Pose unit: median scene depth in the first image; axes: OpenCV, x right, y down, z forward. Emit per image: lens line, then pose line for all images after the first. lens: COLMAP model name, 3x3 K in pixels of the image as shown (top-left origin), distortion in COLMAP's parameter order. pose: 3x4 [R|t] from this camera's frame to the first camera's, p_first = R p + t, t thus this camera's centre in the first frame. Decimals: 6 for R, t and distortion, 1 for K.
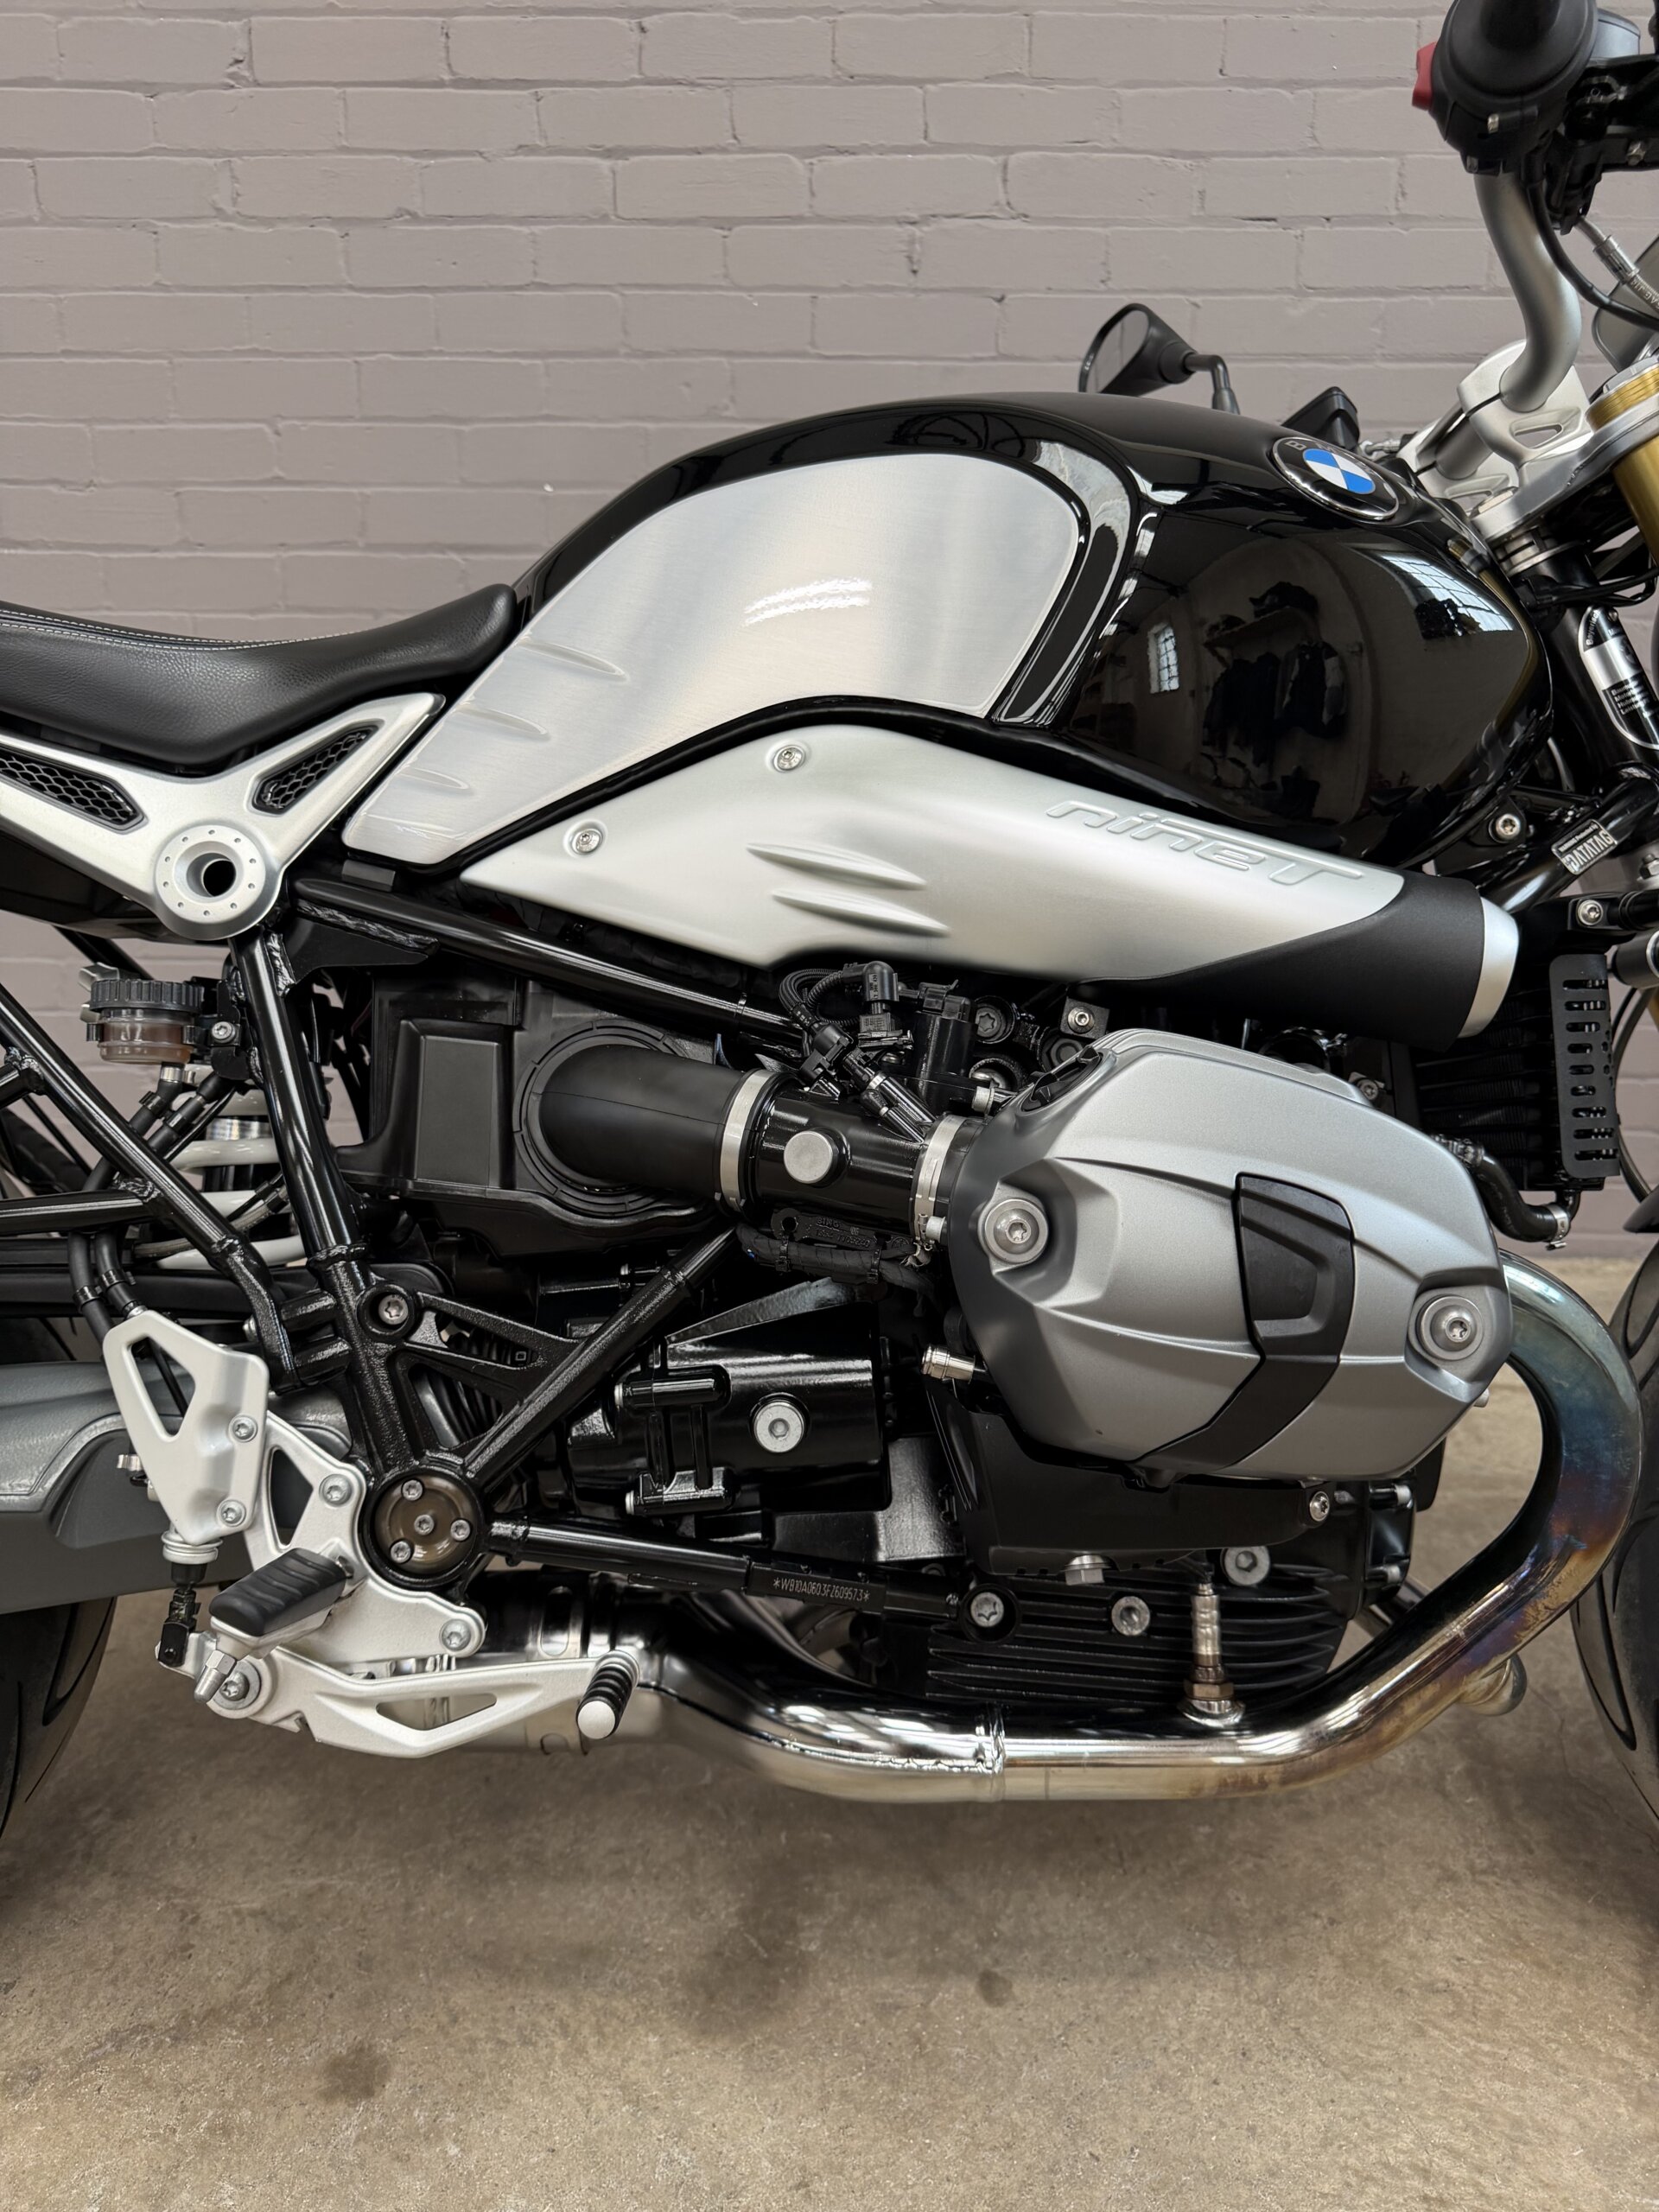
lens RADIAL K [[1596.4, 0, 832.9], [0, 1596.4, 1113.0], [0, 0, 1]] dist [0.009865, -0.018997]
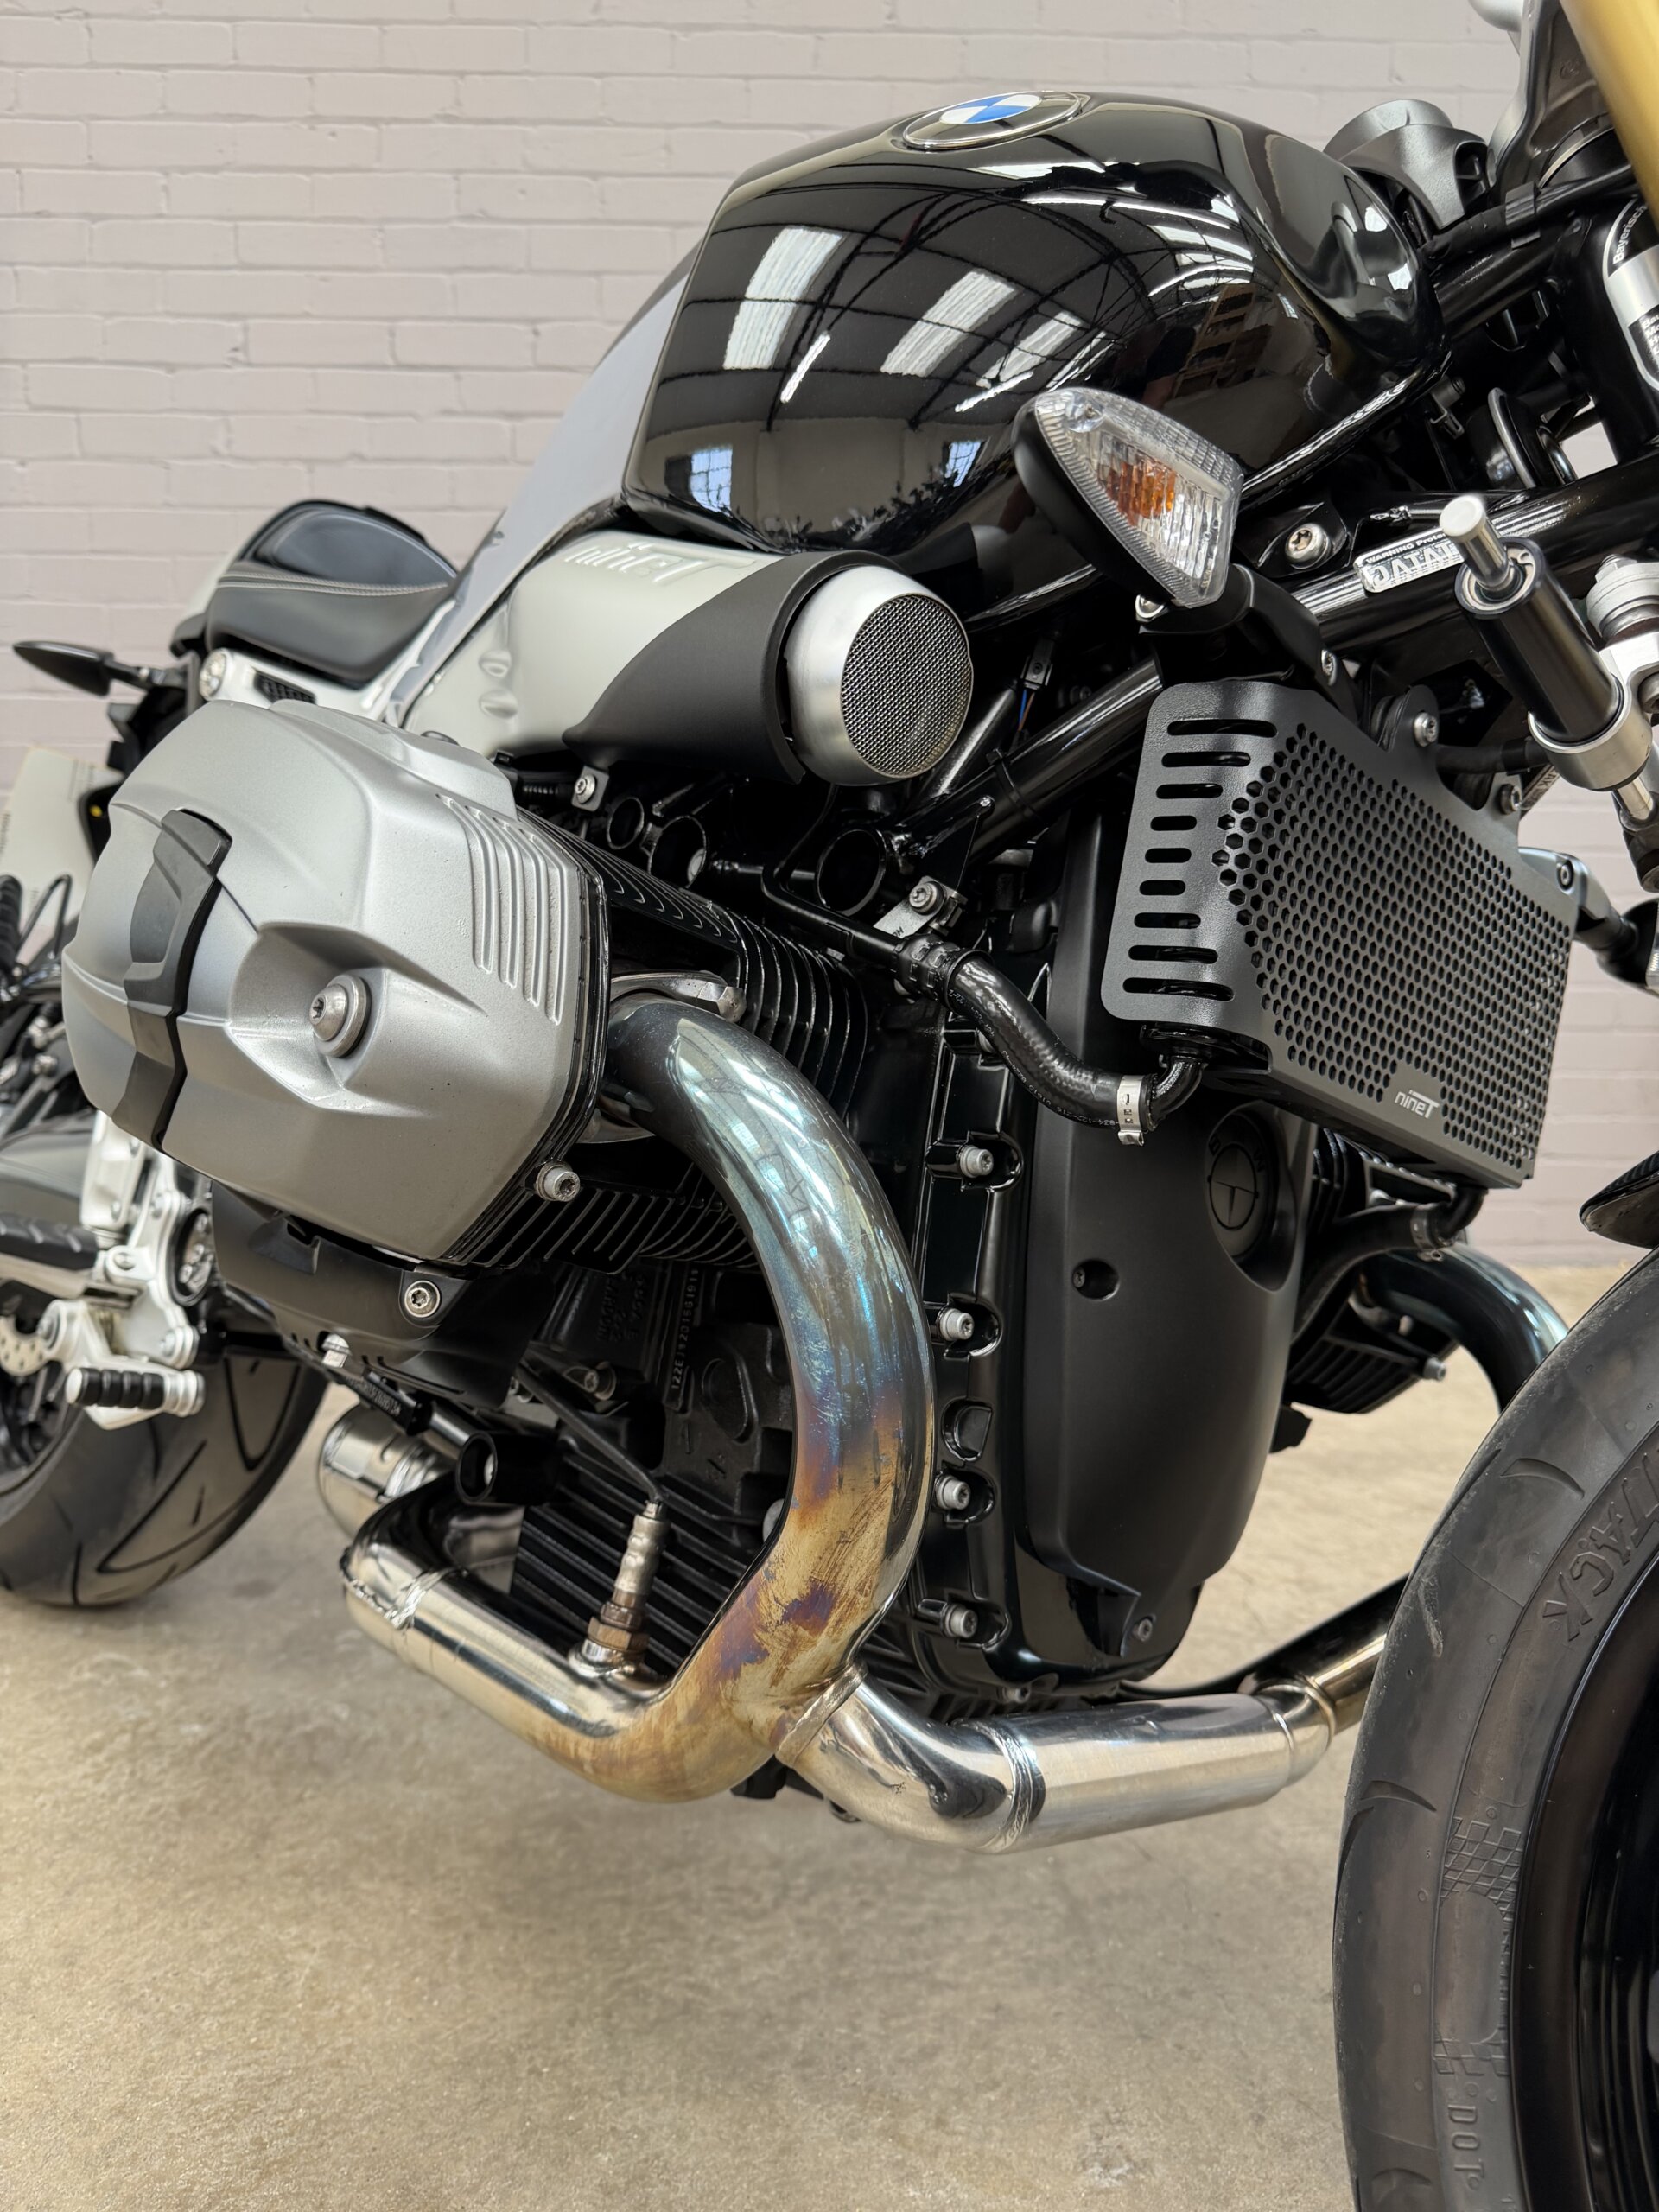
lens RADIAL K [[1596.4, 0, 840.2], [0, 1596.4, 1120.0], [0, 0, 1]] dist [0.009865, -0.018997]
pose [[0.999407, 0.000968, 0.034409, 0.094203], [0.003912, 0.989936, -0.141461, 0.183677], [-0.034200, 0.141512, 0.989346, -0.269760]]
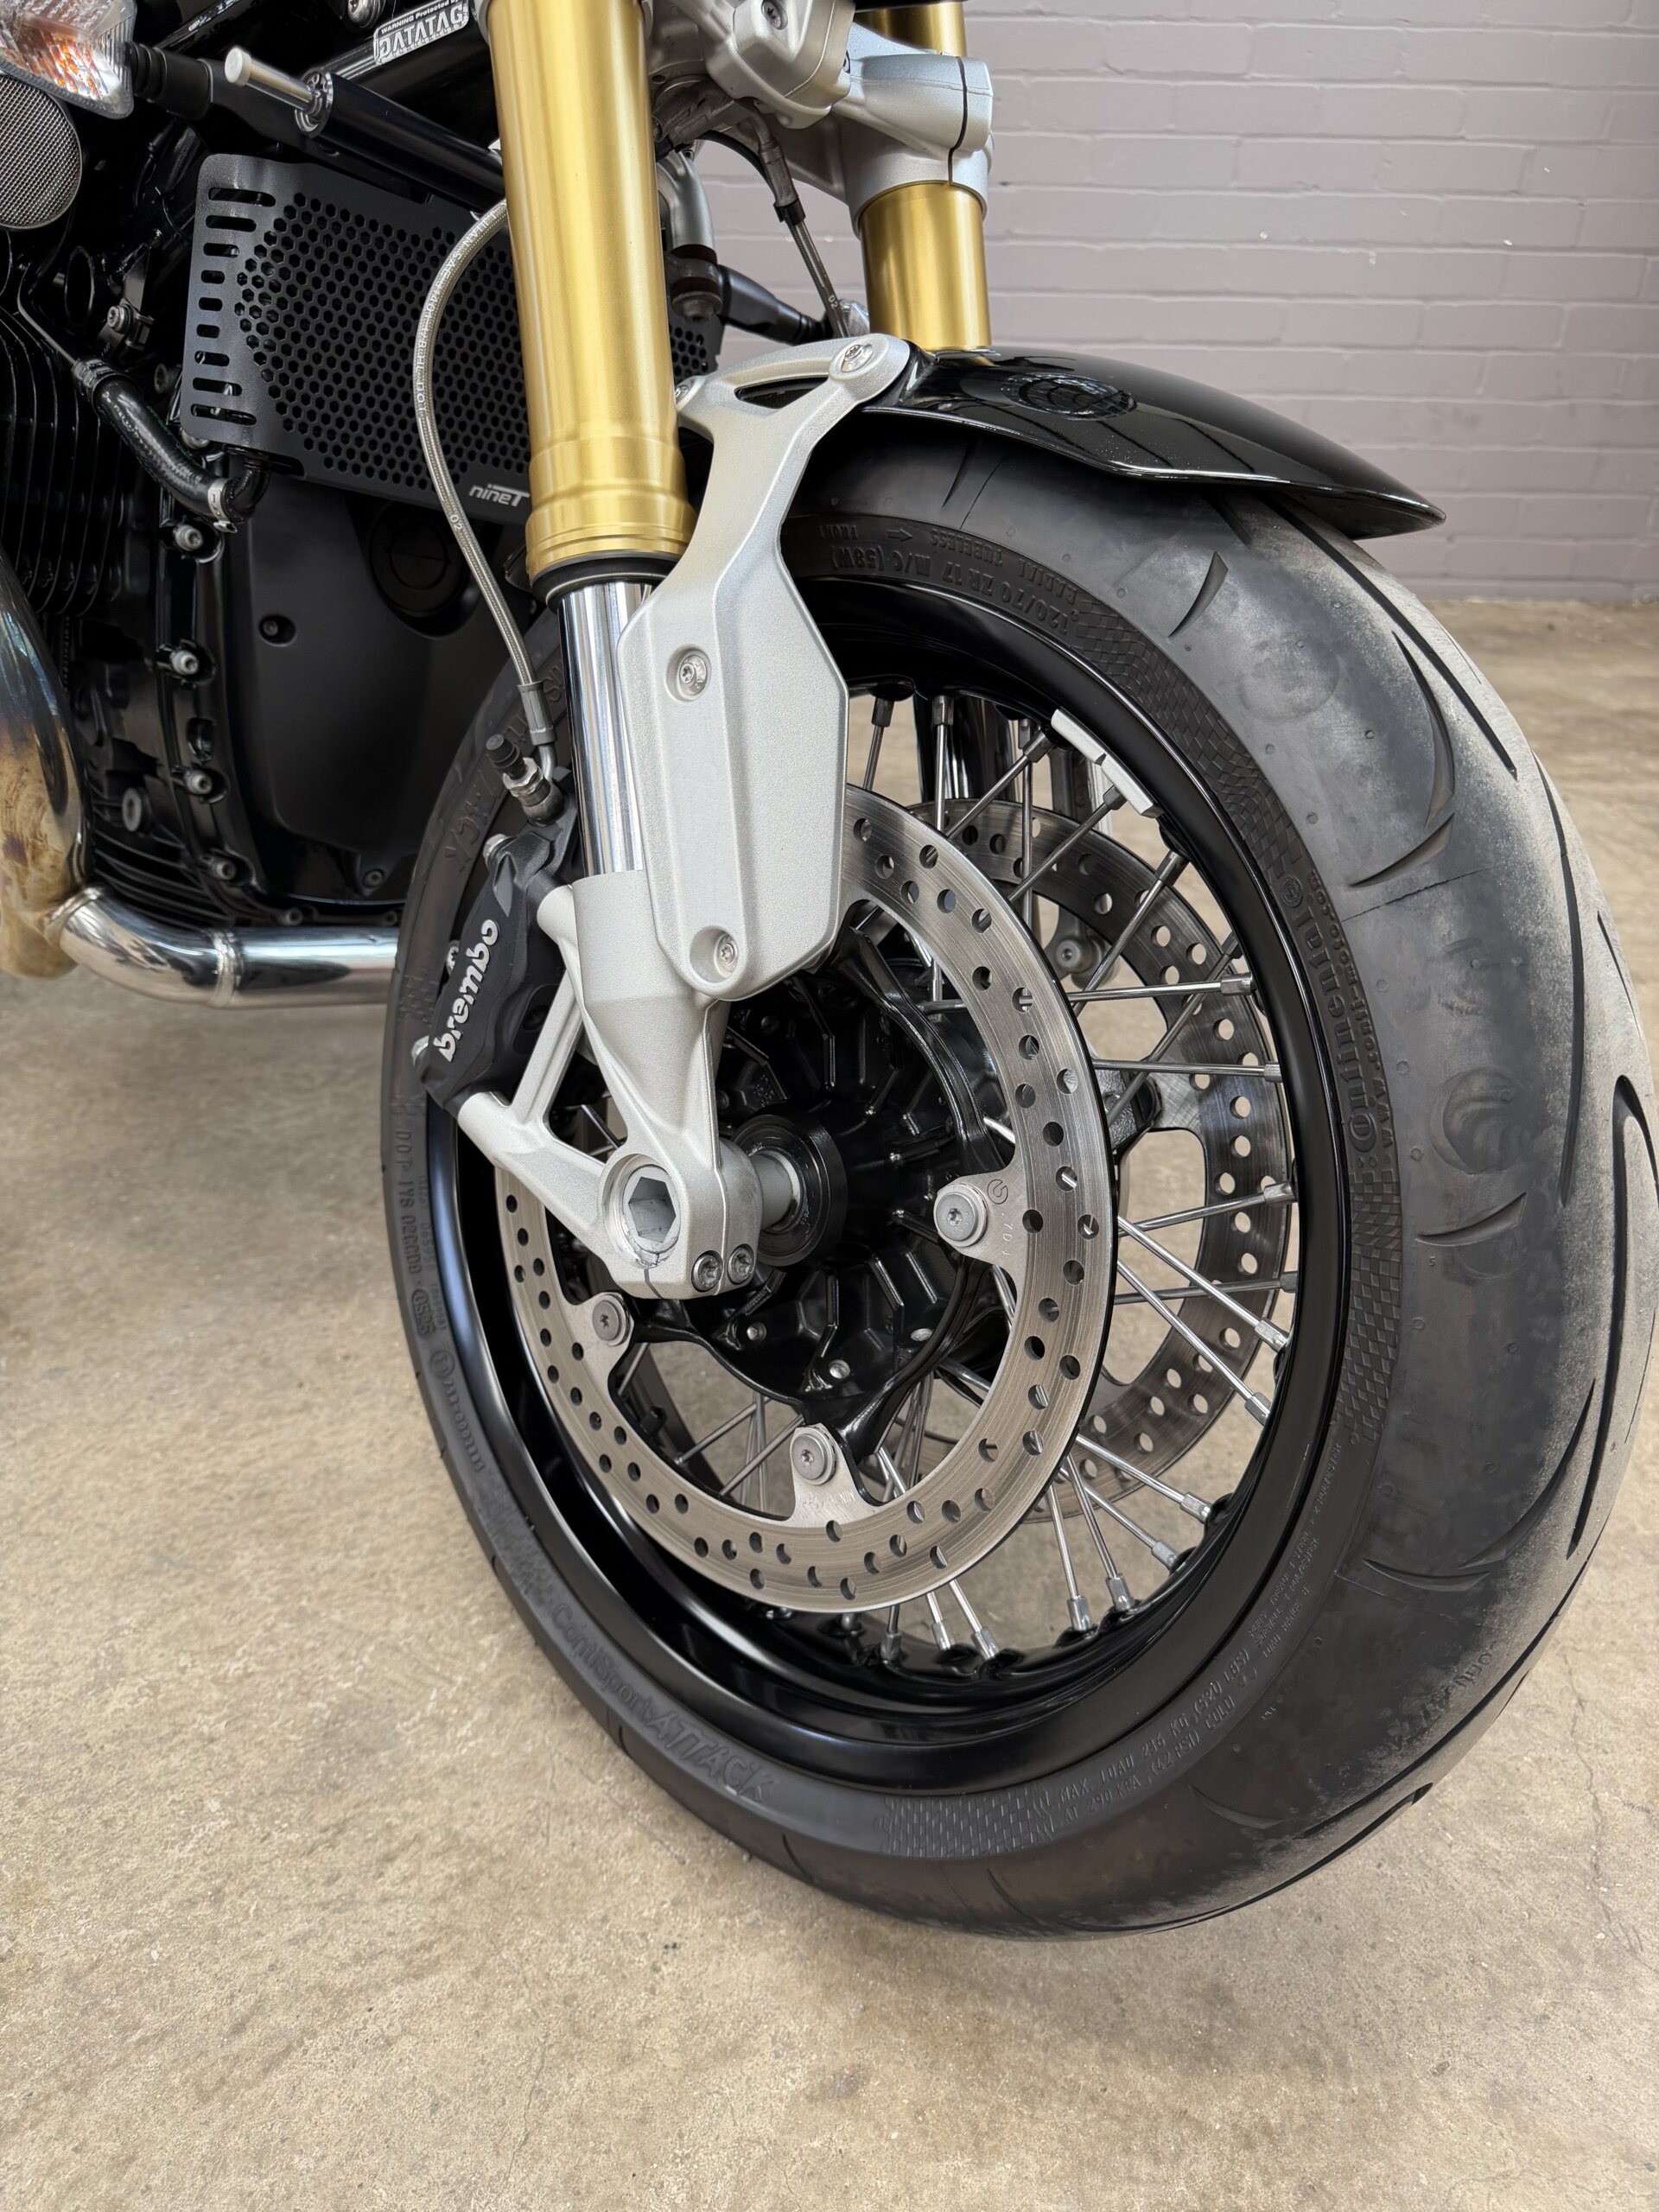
lens RADIAL K [[1596.4, 0, 824.9], [0, 1596.4, 1116.9], [0, 0, 1]] dist [0.009865, -0.018997]
pose [[0.999852, 0.003218, 0.016901, 0.293678], [-0.007639, 0.963259, 0.268465, 0.180948], [-0.015416, -0.268554, 0.963141, -0.413947]]
